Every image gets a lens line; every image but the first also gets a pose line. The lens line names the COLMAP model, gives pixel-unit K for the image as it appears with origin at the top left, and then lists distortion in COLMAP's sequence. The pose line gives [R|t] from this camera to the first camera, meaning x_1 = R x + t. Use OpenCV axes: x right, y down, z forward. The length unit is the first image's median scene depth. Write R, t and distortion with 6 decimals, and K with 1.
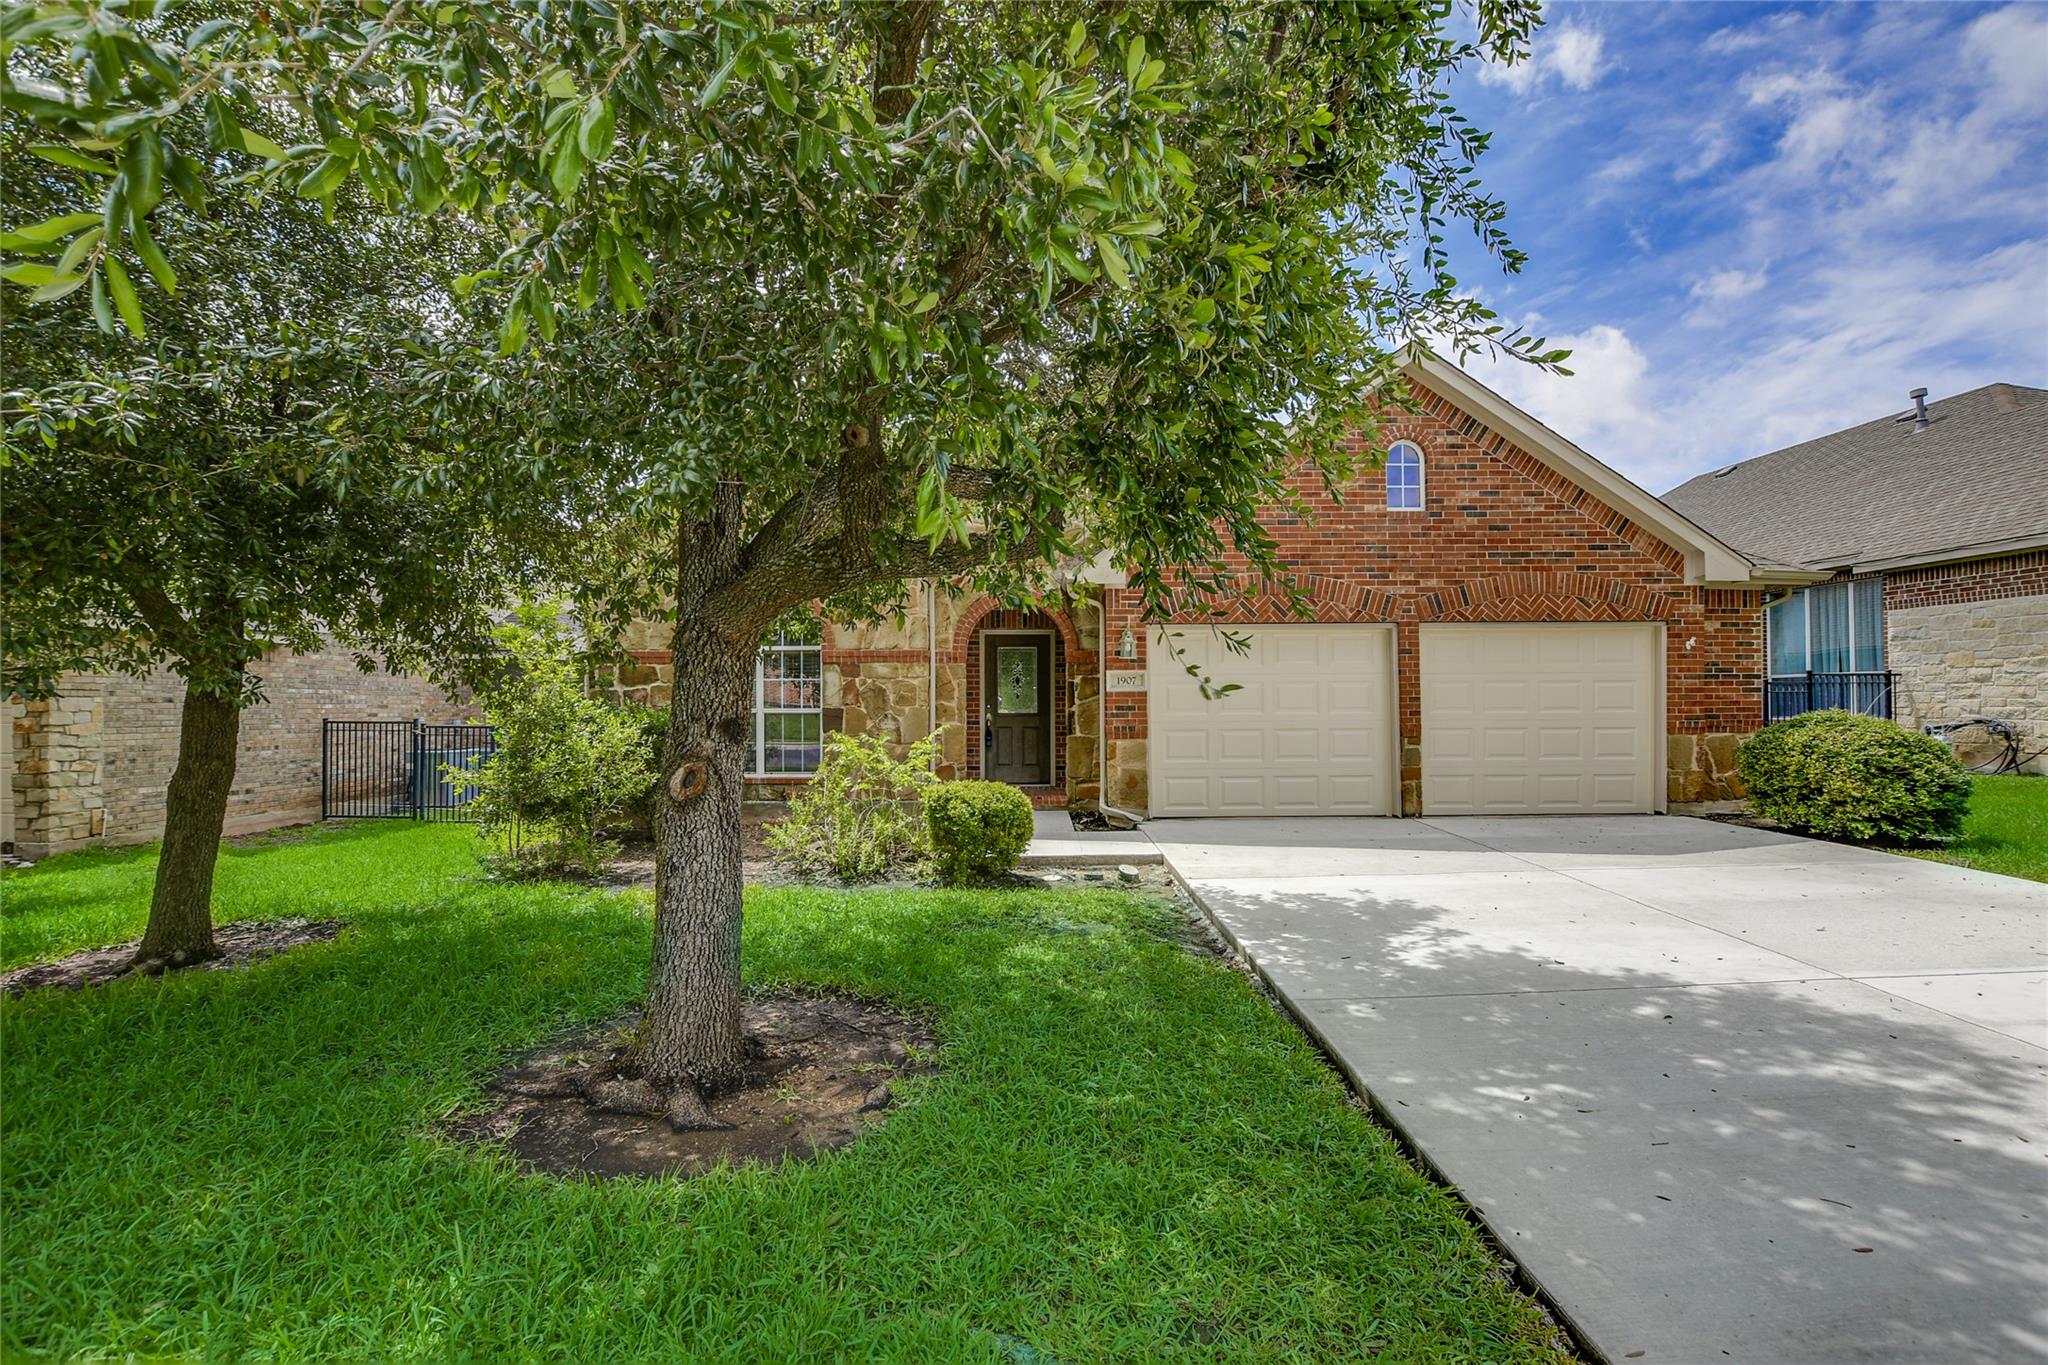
lens RADIAL K [[932.6, 0, 1054.7], [0, 932.6, 682.6], [0, 0, 1]] dist [-0.037352, 0.006299]
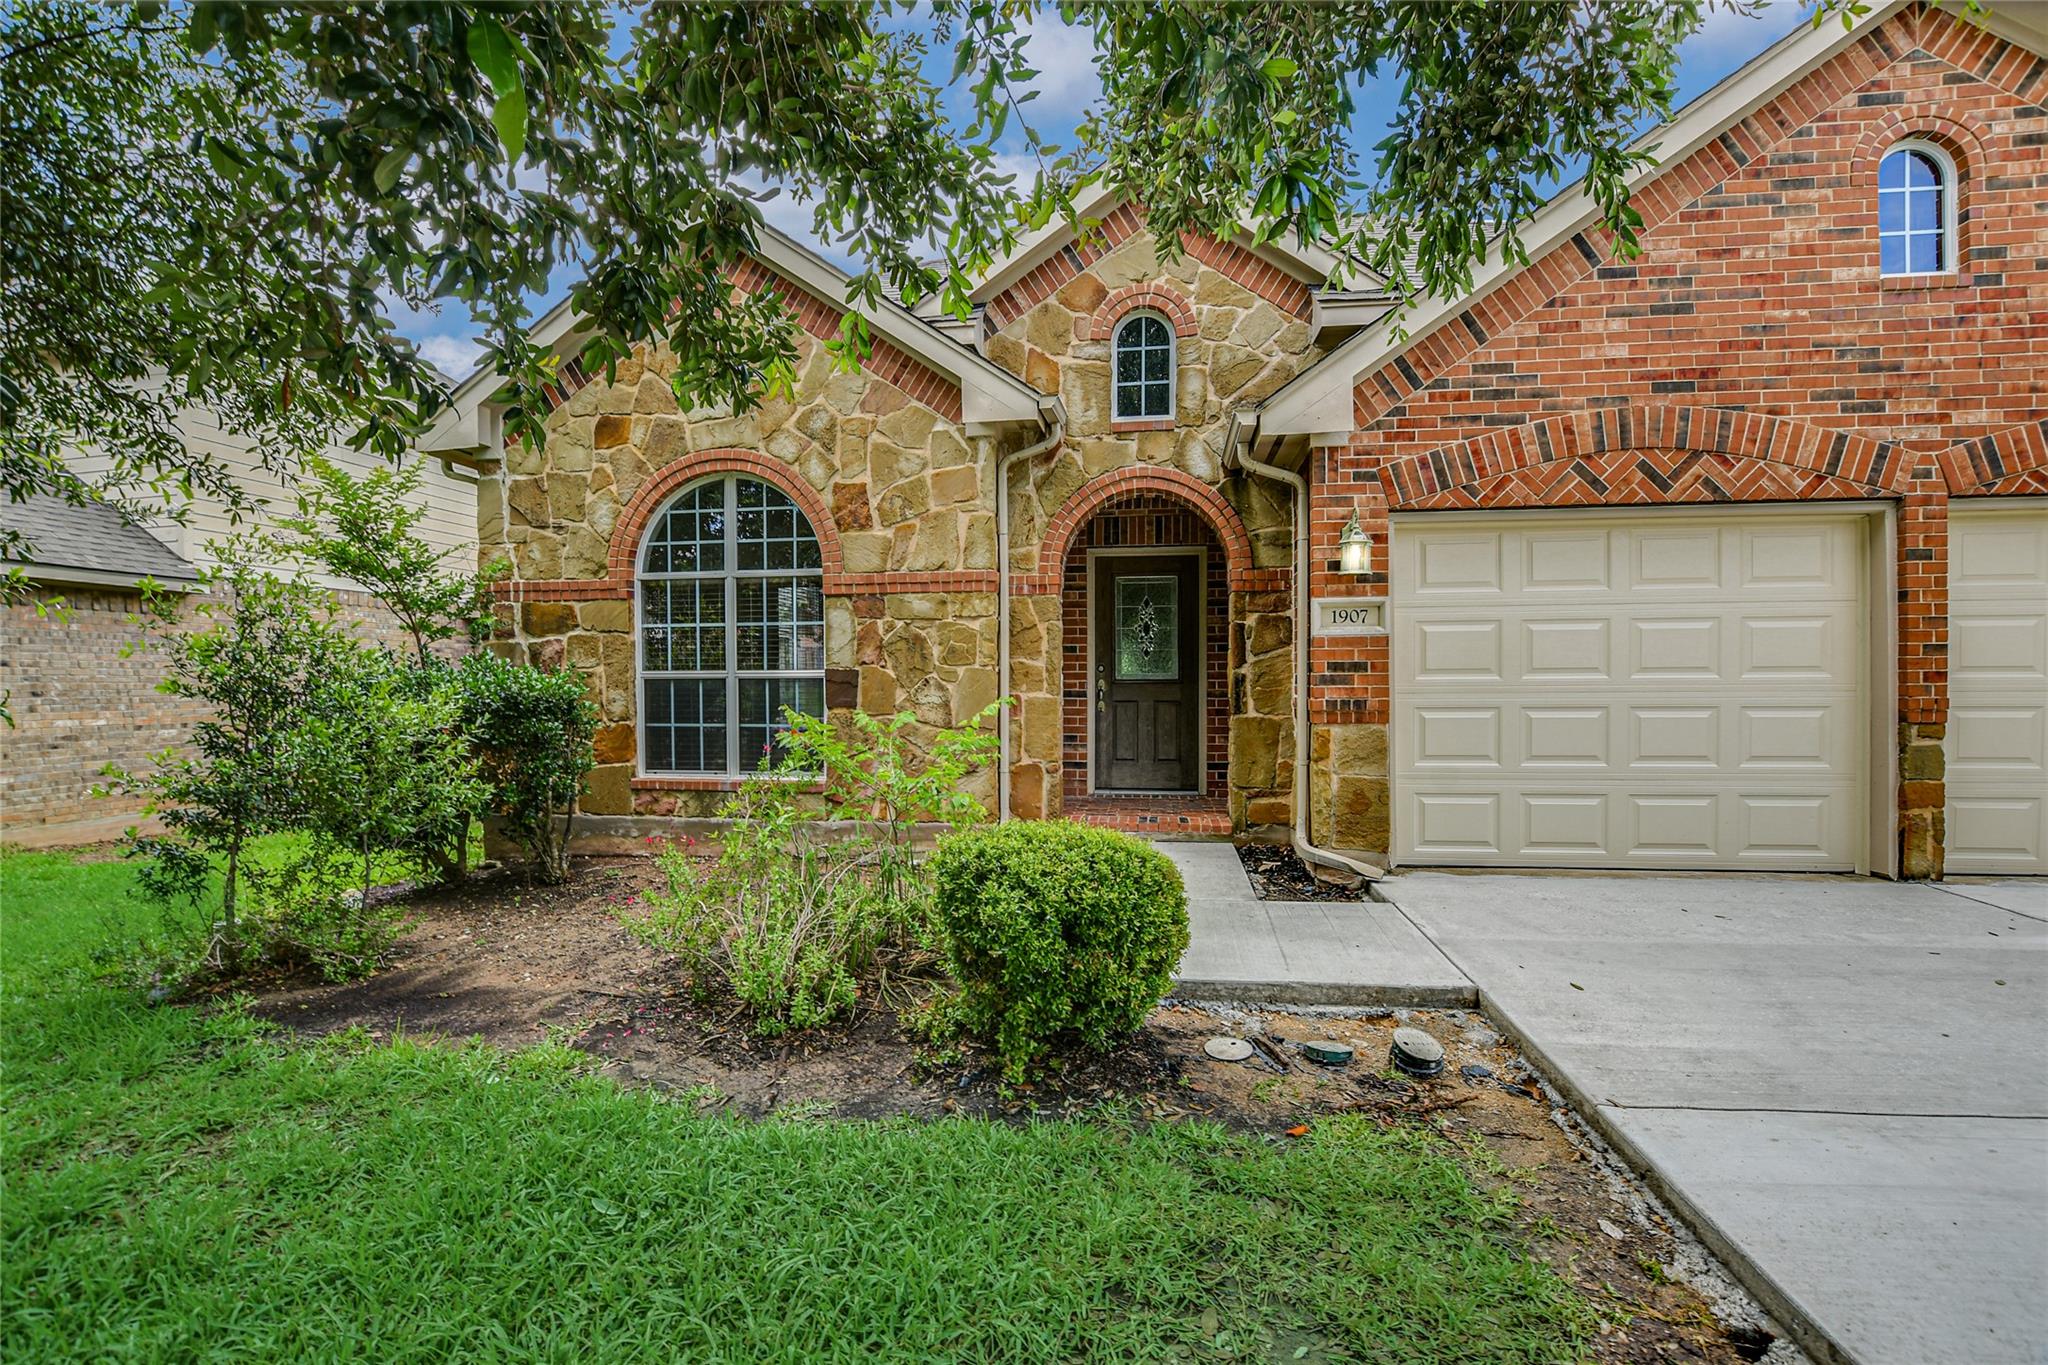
lens RADIAL K [[904.5, 0, 1009.0], [0, 904.5, 697.9], [0, 0, 1]] dist [-0.034504, 0.005646]
pose [[0.982296, 0.002662, -0.187316, -0.019389], [0.005686, 0.999015, 0.044013, 0.020466], [0.187248, -0.044299, 0.981313, 0.434394]]
